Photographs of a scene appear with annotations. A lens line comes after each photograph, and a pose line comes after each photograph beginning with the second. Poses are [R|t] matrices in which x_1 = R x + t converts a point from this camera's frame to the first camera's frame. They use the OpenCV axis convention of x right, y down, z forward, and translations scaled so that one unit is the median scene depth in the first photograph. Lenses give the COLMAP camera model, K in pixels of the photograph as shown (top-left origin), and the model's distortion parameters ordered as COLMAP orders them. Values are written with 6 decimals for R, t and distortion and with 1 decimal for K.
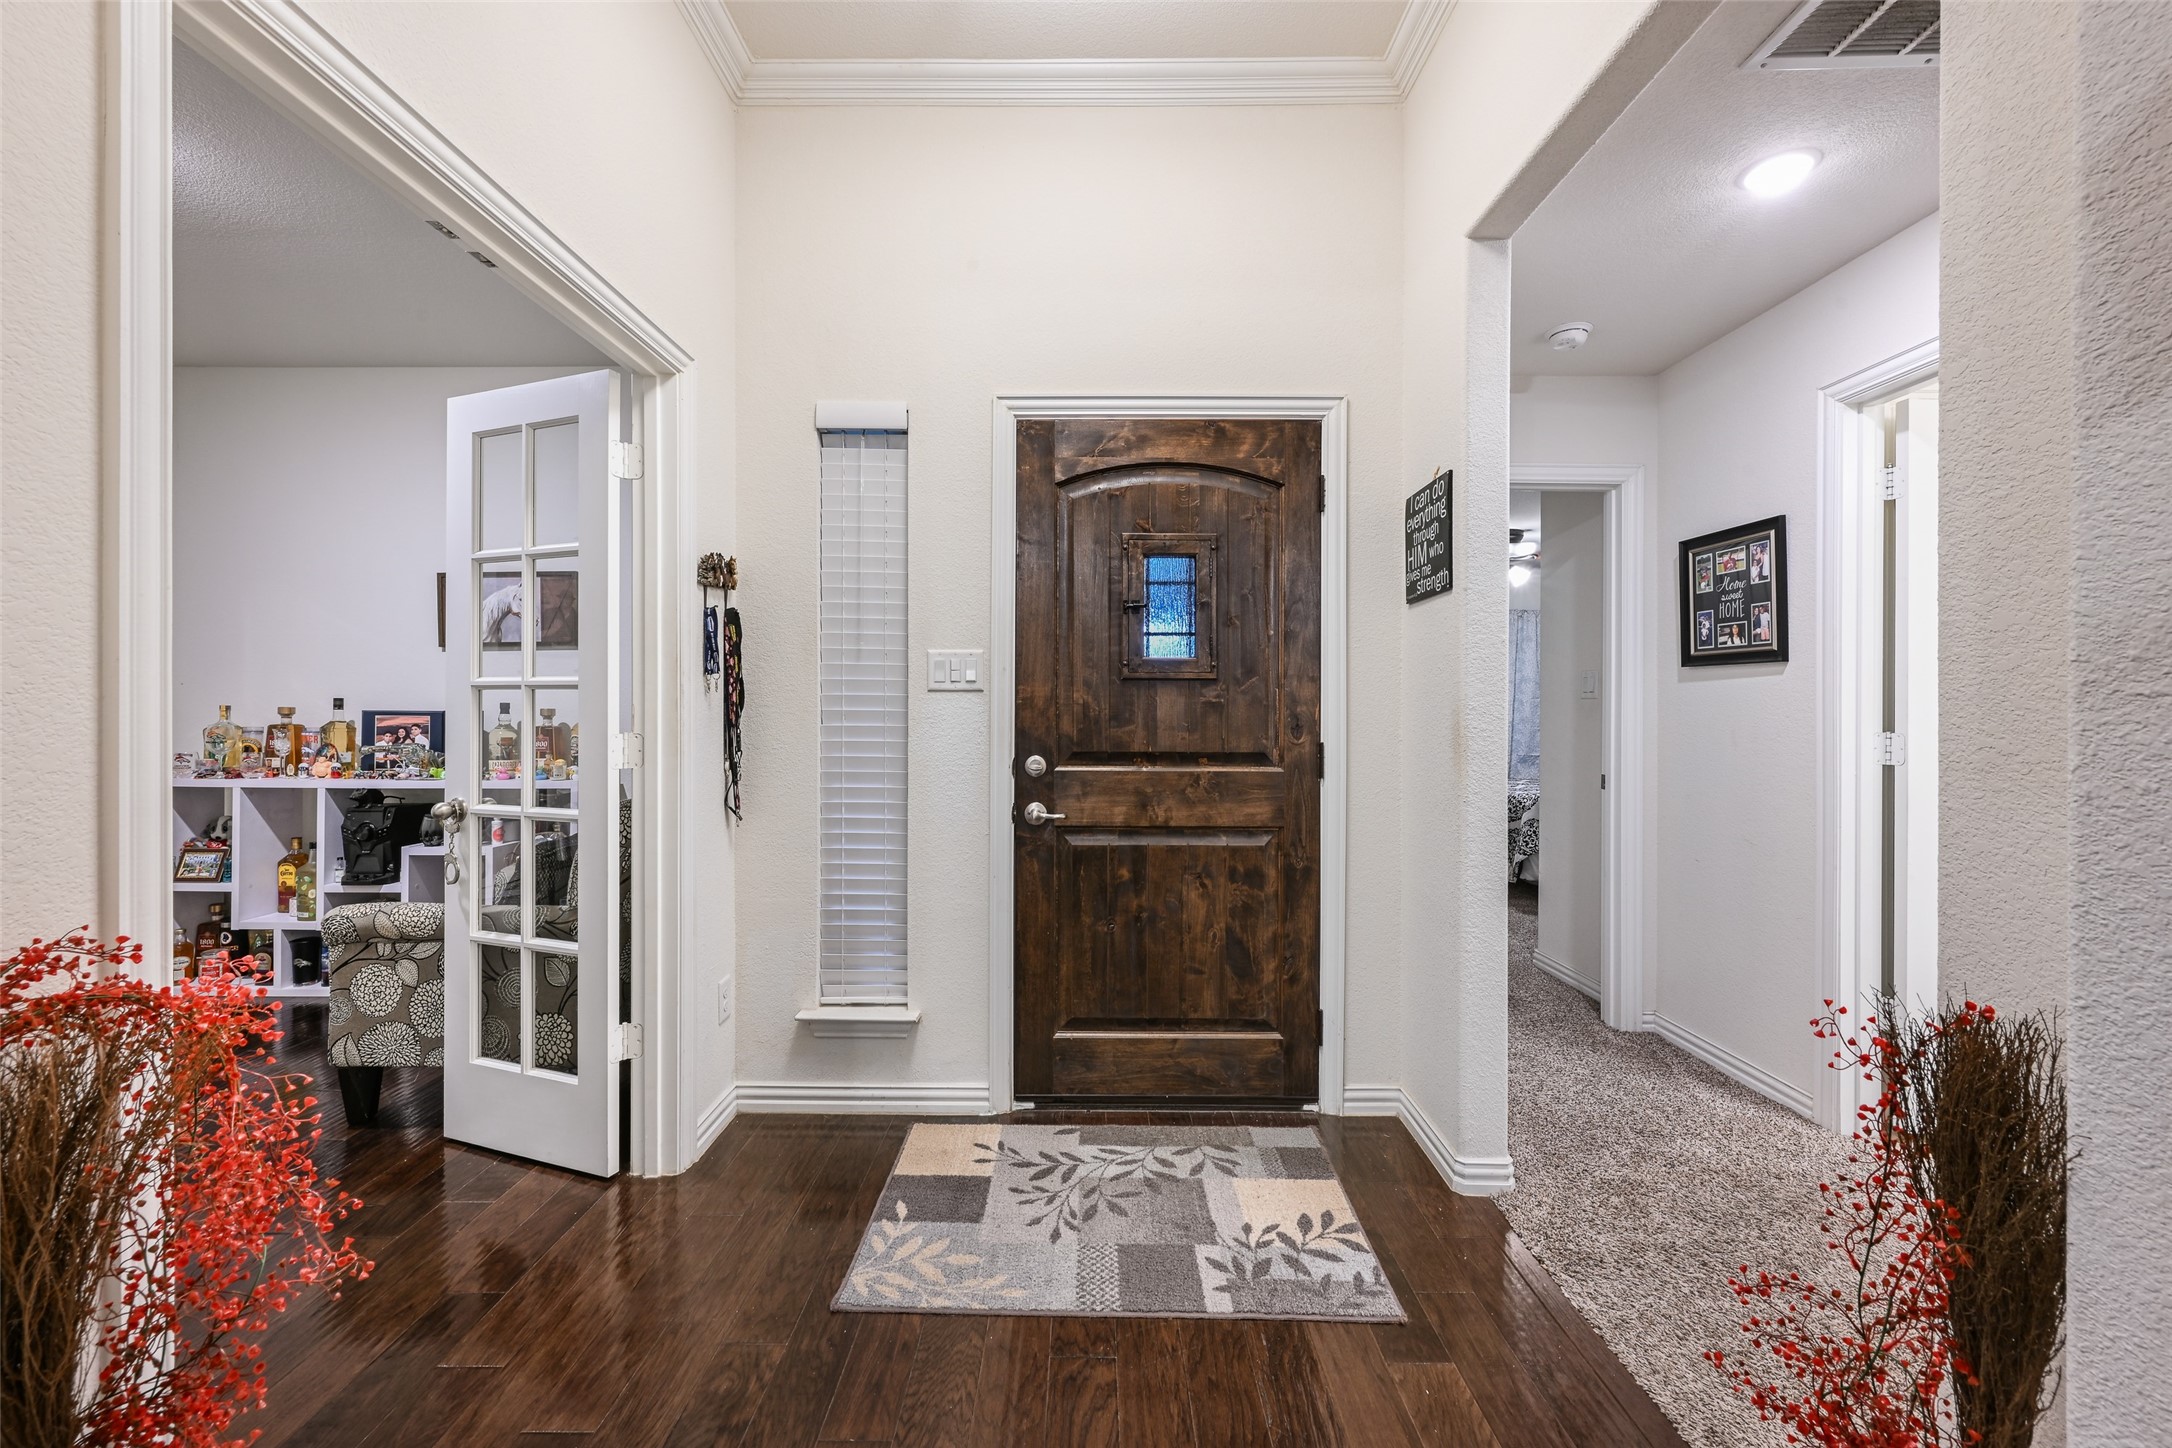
lens RADIAL K [[864.9, 0, 1080.8], [0, 864.9, 712.6], [0, 0, 1]] dist [-0.000596, 0.000159]
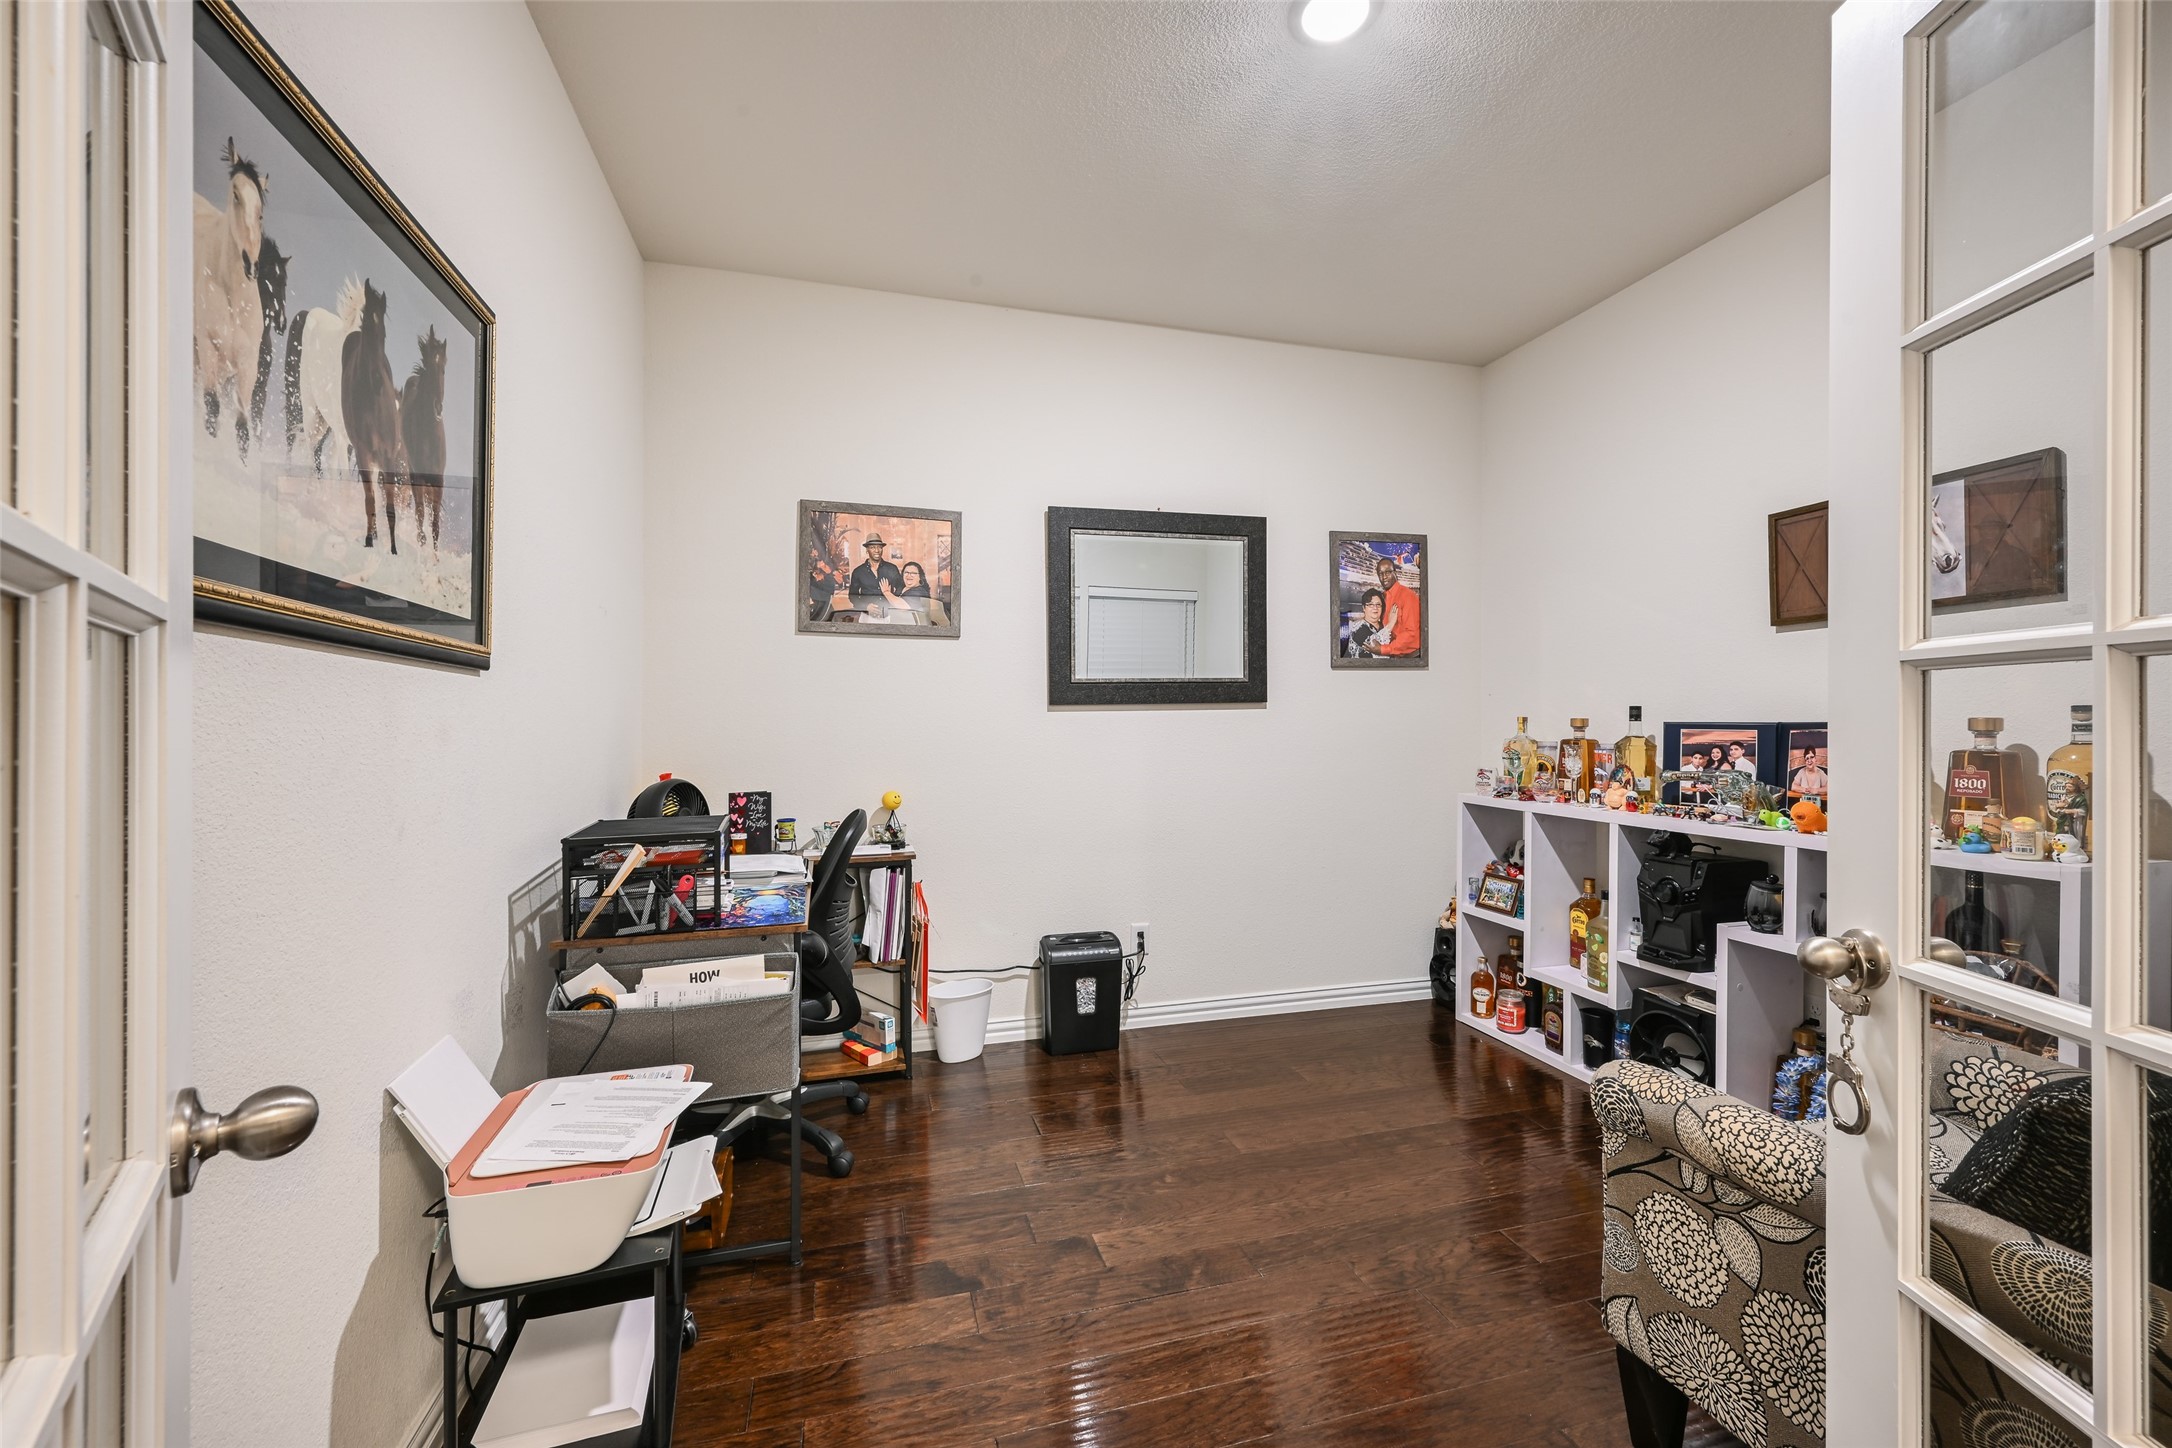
lens RADIAL K [[853.5, 0, 1082.9], [0, 853.5, 727.9], [0, 0, 1]] dist [-0.000842, 0.000158]
pose [[0.270047, 0.003467, -0.962841, -0.270926], [0.001553, 0.999991, 0.004037, -0.001397], [0.962846, -0.002586, 0.270039, 0.334473]]
